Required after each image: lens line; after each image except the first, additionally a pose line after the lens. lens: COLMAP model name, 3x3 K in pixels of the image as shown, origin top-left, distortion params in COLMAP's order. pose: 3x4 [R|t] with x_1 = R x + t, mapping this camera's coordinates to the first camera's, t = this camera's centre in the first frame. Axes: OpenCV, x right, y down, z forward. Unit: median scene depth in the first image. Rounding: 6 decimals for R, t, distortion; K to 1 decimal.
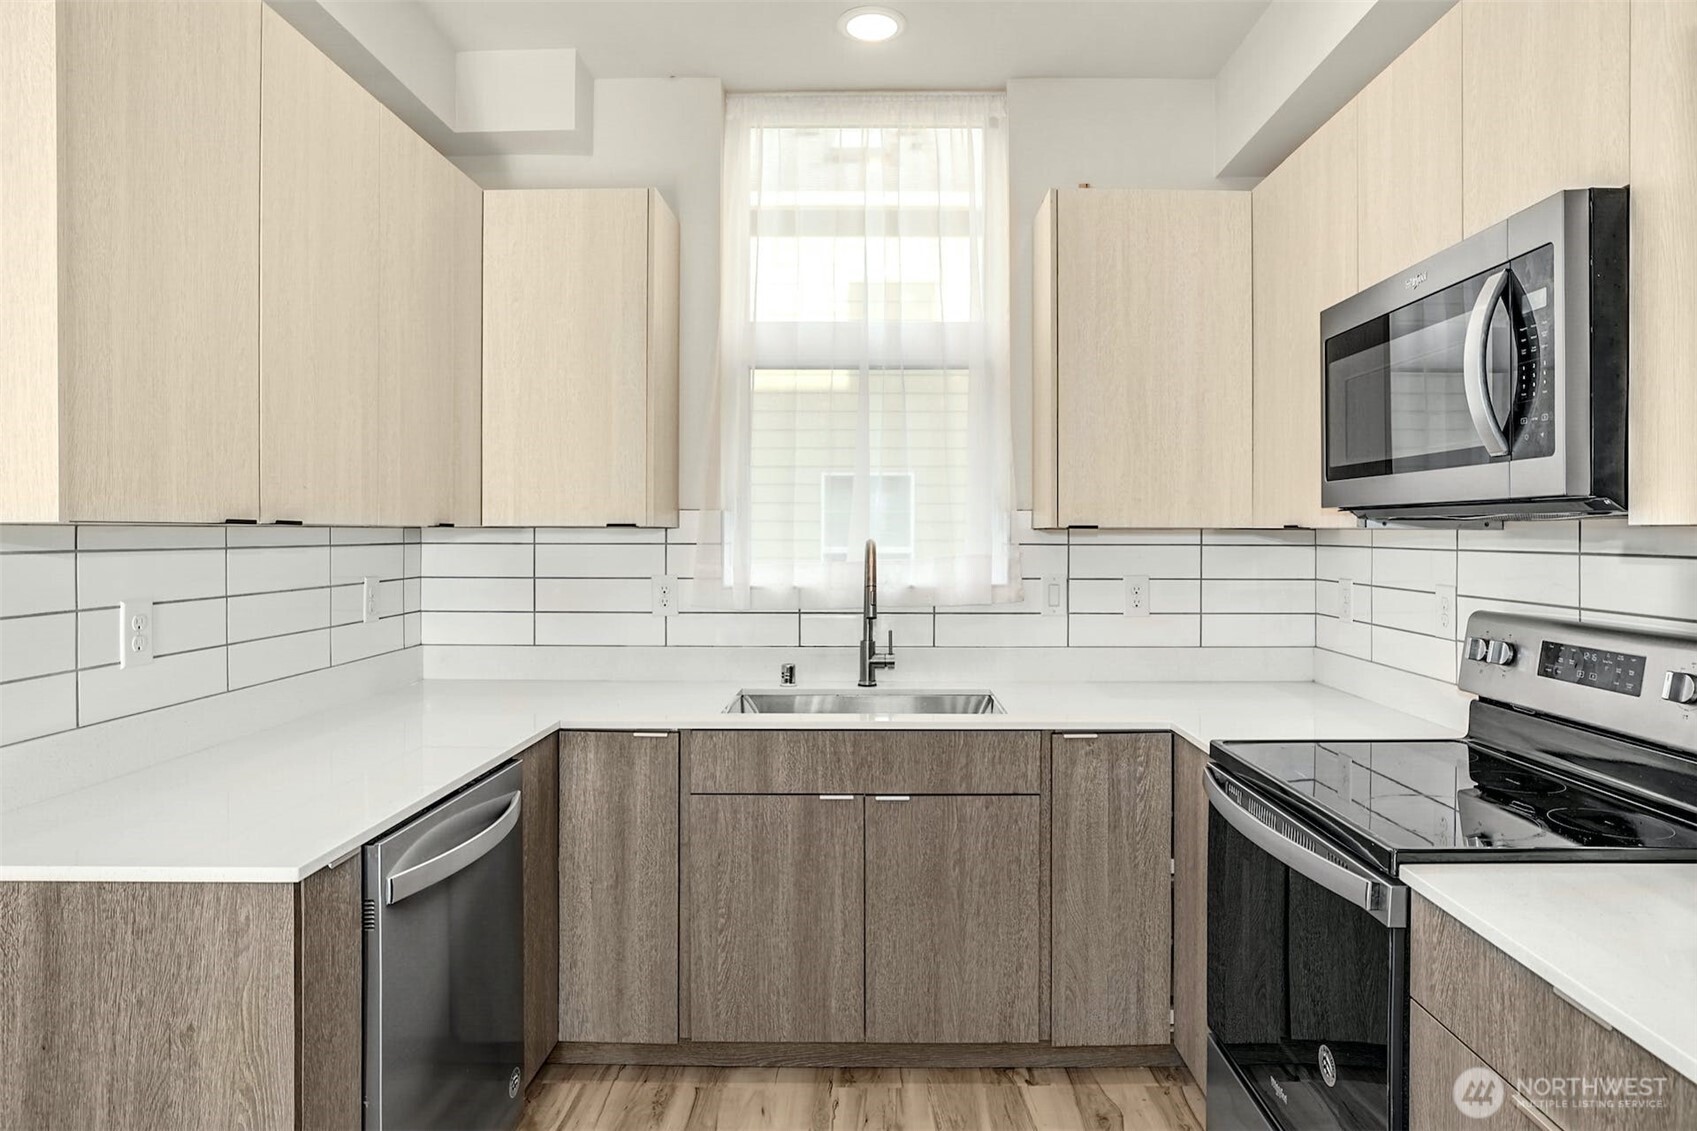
lens RADIAL K [[925.0, 0, 940.8], [0, 925.0, 551.5], [0, 0, 1]] dist [-0.061557, 0.016972]
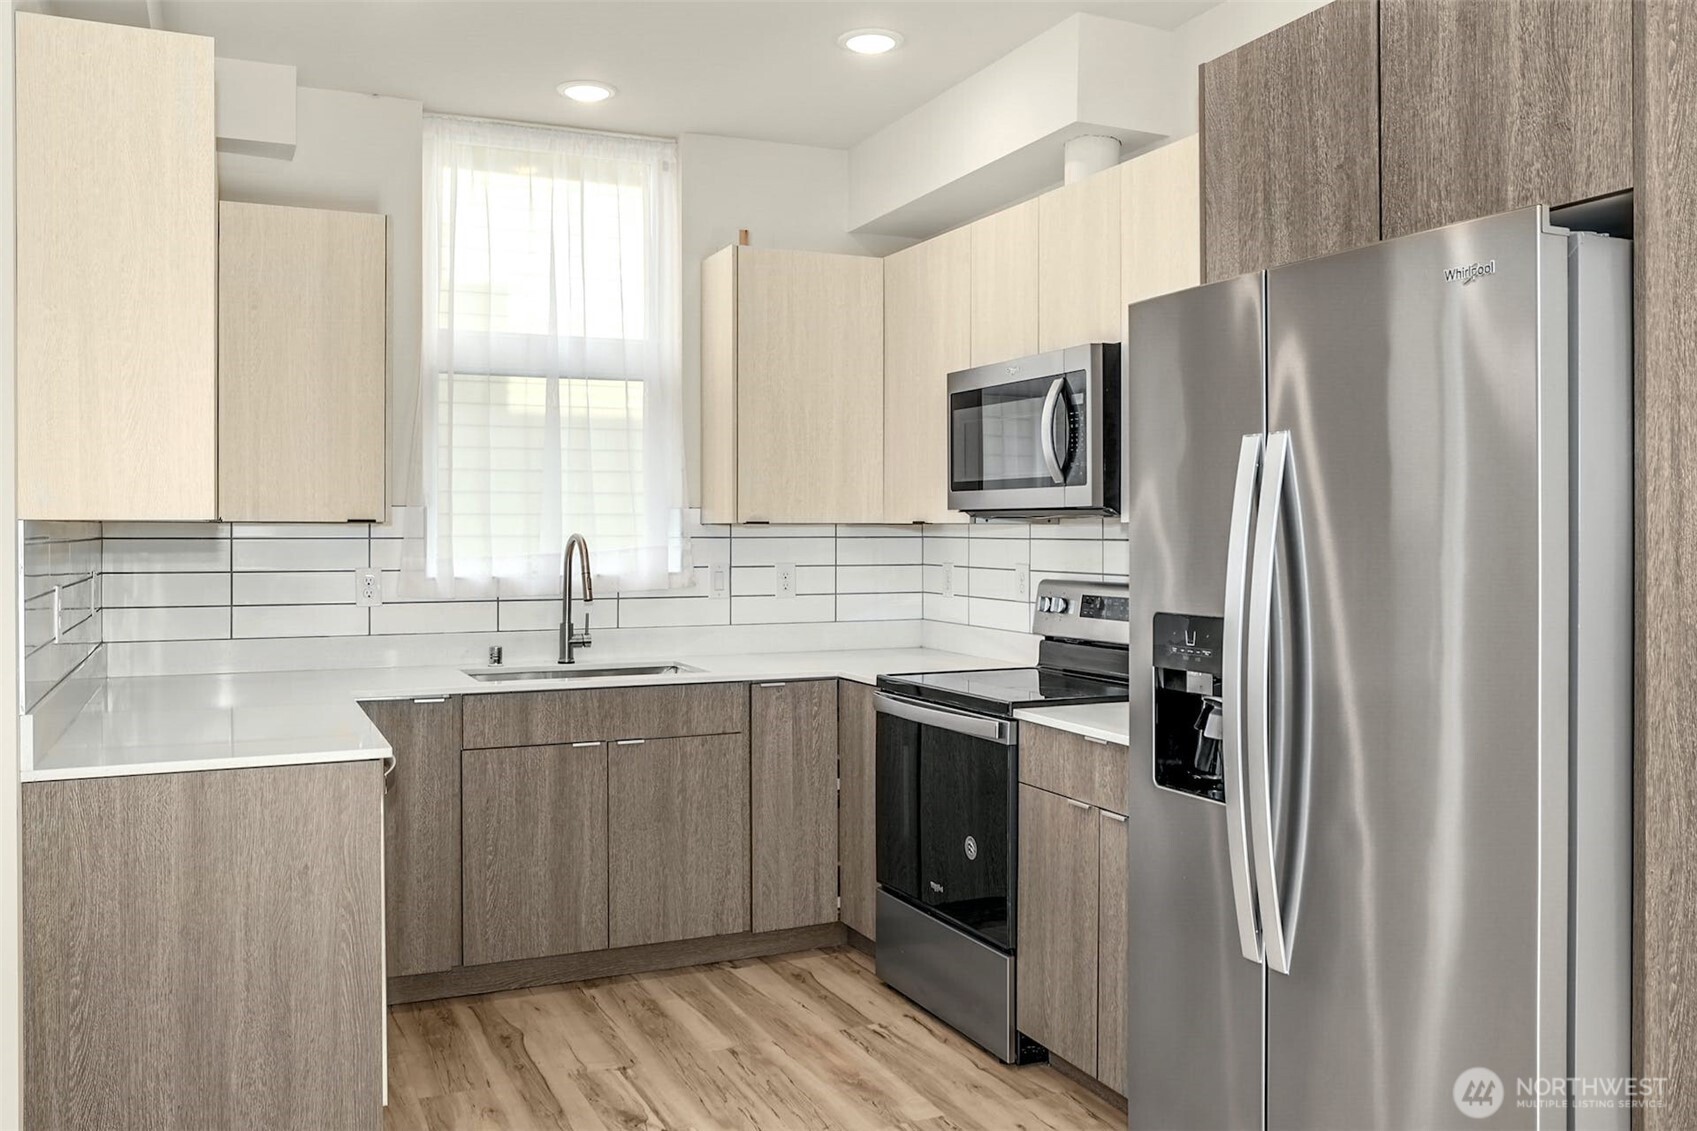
lens RADIAL K [[1361.0, 0, 846.4], [0, 1361.0, 573.0], [0, 0, 1]] dist [-0.014821, 0.048769]
pose [[0.914770, -0.014319, 0.403720, -0.519339], [0.009473, 0.999857, 0.013997, 0.017970], [-0.403863, -0.008980, 0.914775, -0.782381]]
